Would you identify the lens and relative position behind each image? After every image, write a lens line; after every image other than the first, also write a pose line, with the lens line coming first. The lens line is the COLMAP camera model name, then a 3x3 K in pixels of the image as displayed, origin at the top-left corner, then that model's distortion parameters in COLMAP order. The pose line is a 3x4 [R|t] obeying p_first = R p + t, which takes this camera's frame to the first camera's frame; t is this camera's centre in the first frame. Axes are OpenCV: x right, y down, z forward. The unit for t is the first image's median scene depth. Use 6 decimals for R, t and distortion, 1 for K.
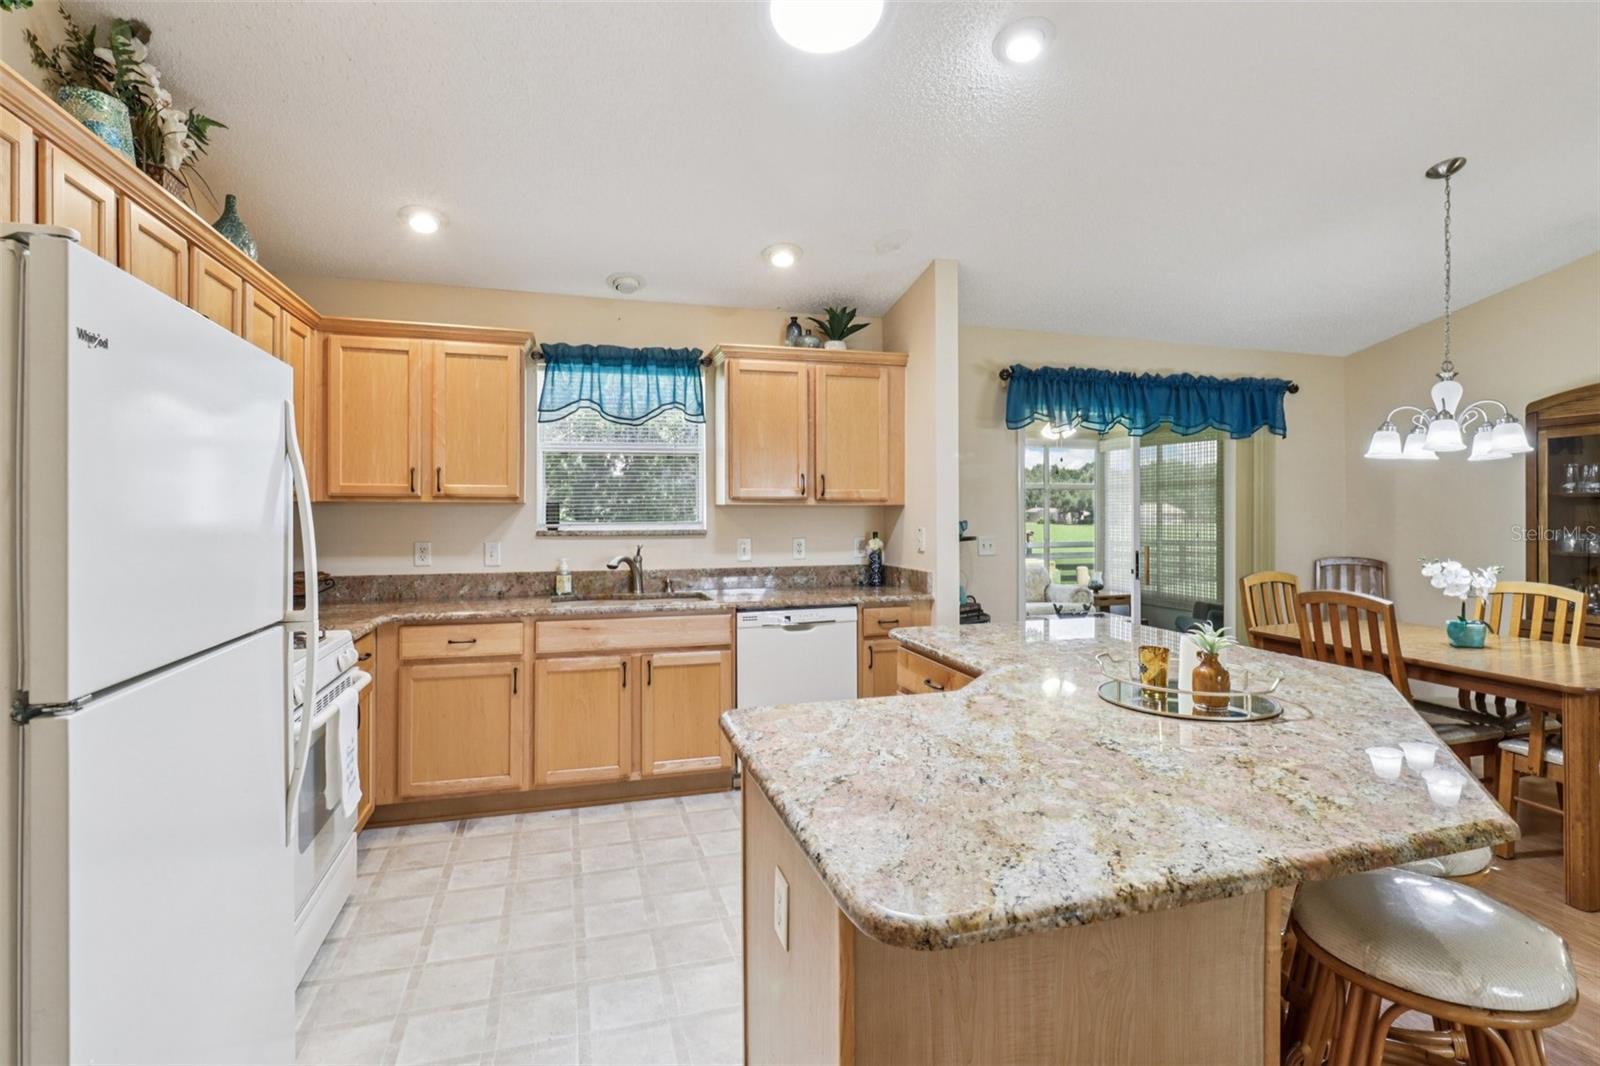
lens RADIAL K [[801.1, 0, 795.7], [0, 801.1, 526.9], [0, 0, 1]] dist [0.004778, 0.000858]
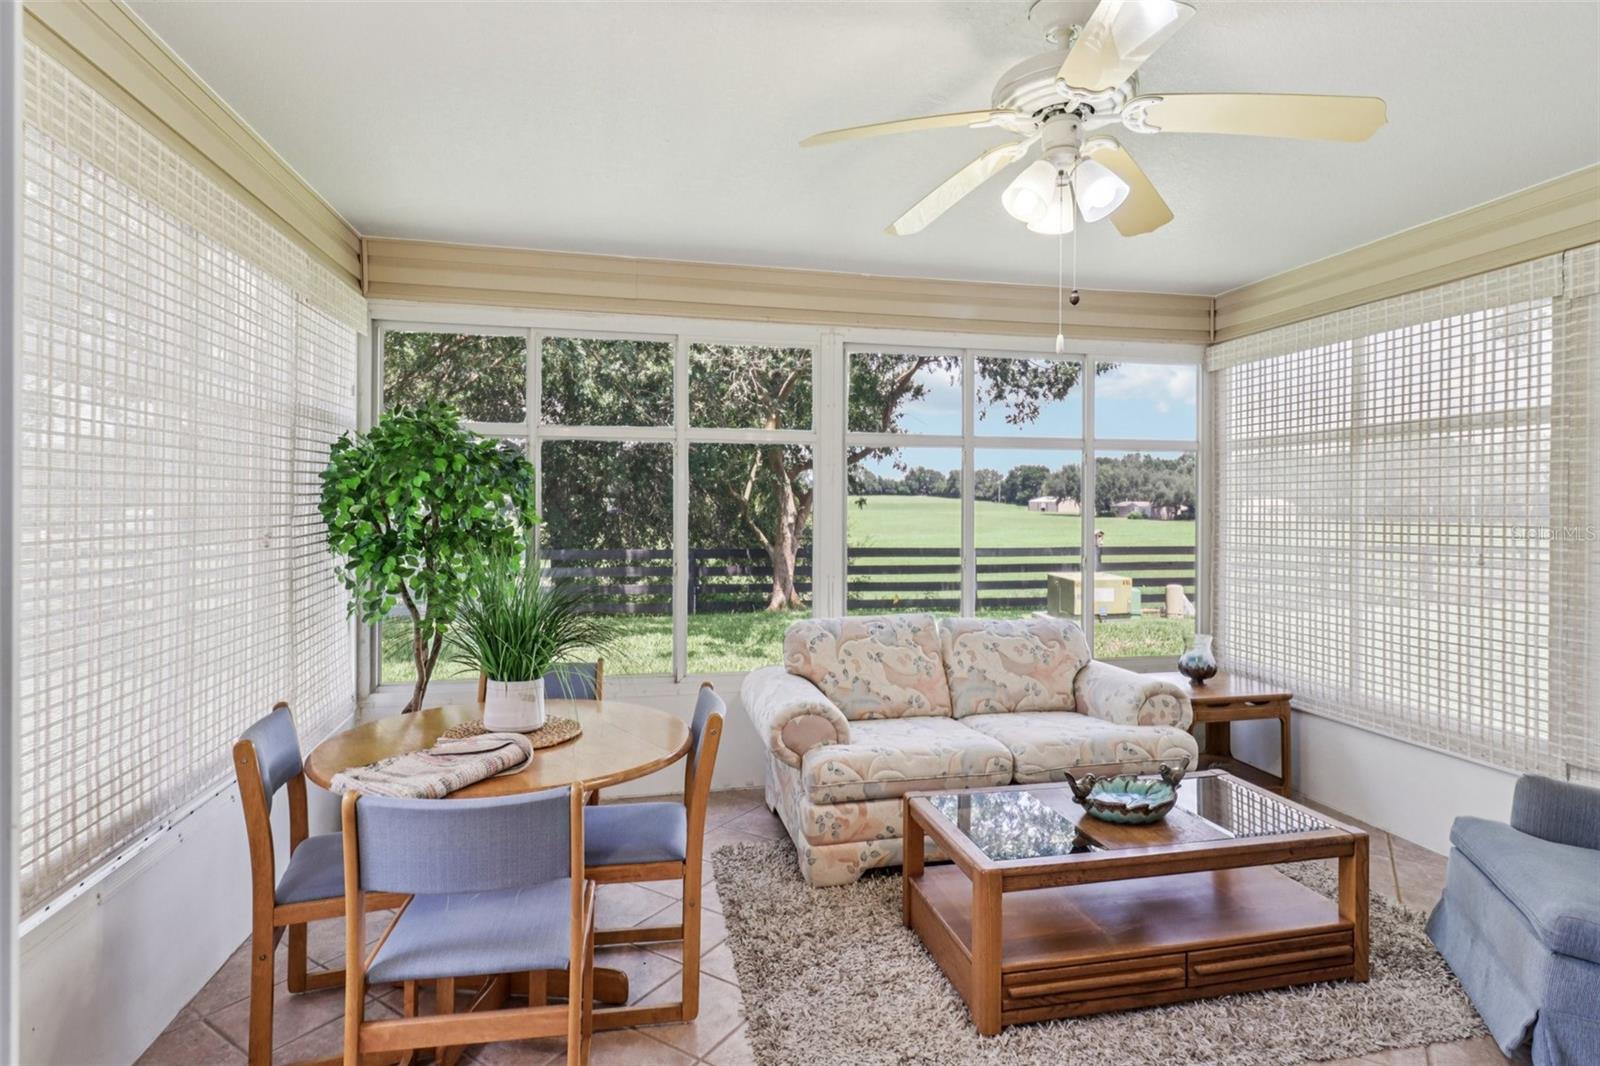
lens RADIAL K [[801.1, 0, 797.4], [0, 801.1, 523.2], [0, 0, 1]] dist [0.004778, 0.000858]
pose [[0.994878, 0.006604, -0.100870, 0.196810], [-0.006208, 0.999972, 0.004237, -0.004516], [0.100896, -0.003589, 0.994891, 0.531914]]
